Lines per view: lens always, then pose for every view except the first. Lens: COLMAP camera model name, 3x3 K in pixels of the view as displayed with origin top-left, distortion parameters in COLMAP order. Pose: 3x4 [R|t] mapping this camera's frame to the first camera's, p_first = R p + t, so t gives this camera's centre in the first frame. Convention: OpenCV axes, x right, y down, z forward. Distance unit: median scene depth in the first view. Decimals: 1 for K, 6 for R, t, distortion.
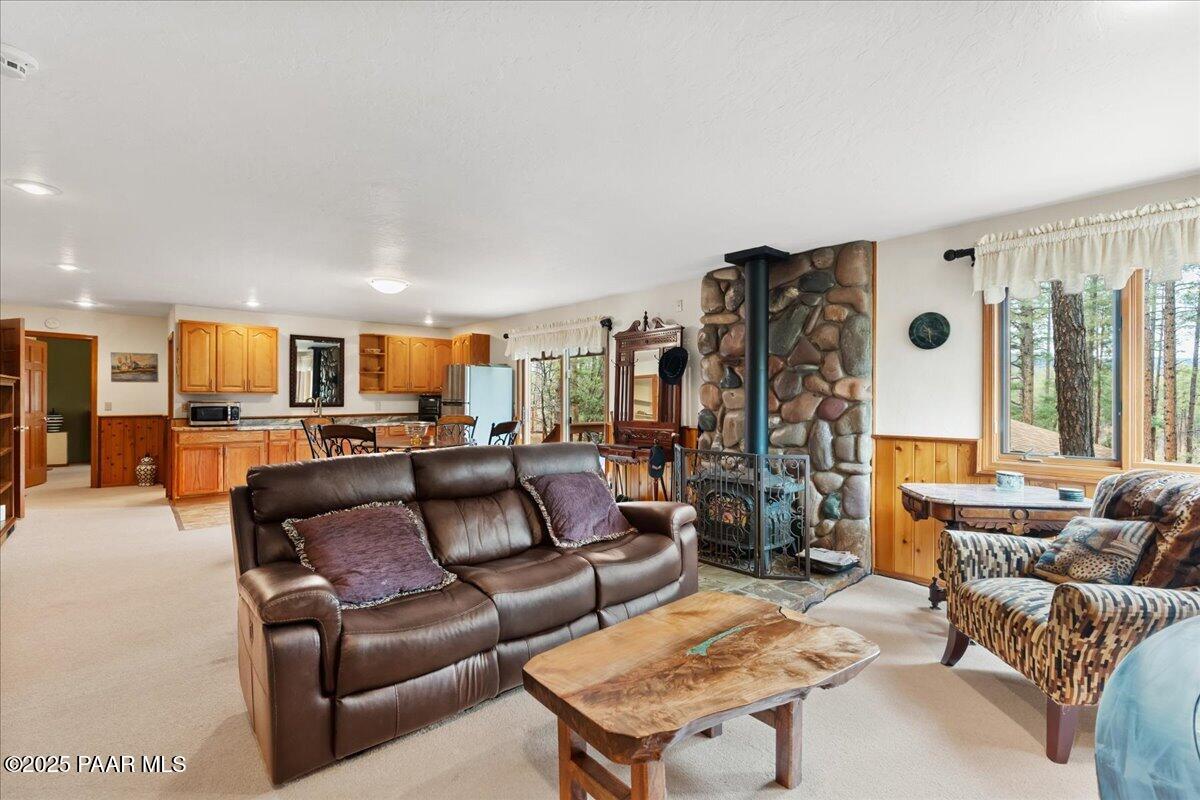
lens RADIAL K [[540.1, 0, 605.2], [0, 540.1, 401.1], [0, 0, 1]] dist [-0.001641, 0.000113]
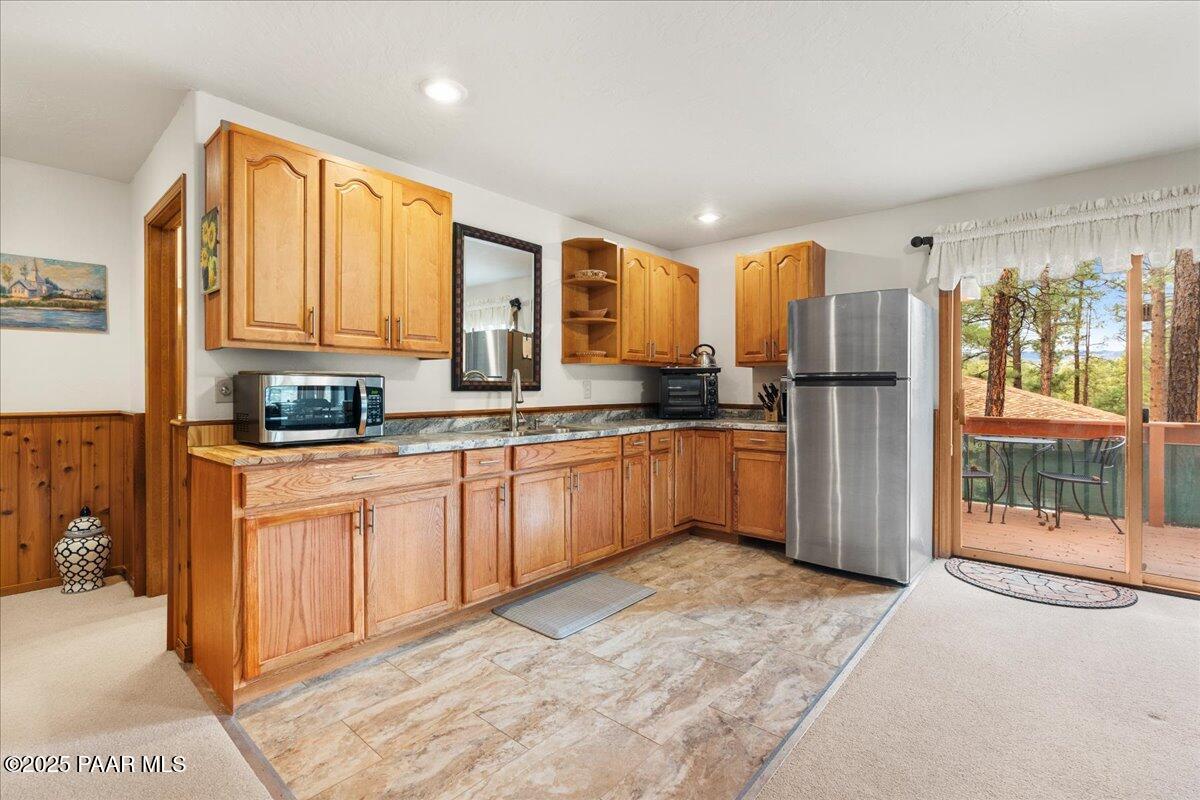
lens RADIAL K [[540.1, 0, 594.0], [0, 540.1, 393.6], [0, 0, 1]] dist [-0.001641, 0.000113]
pose [[0.993018, -0.004410, 0.117877, -0.523499], [0.004184, 0.999989, 0.002173, 0.012764], [-0.117885, -0.001665, 0.993026, 0.560939]]
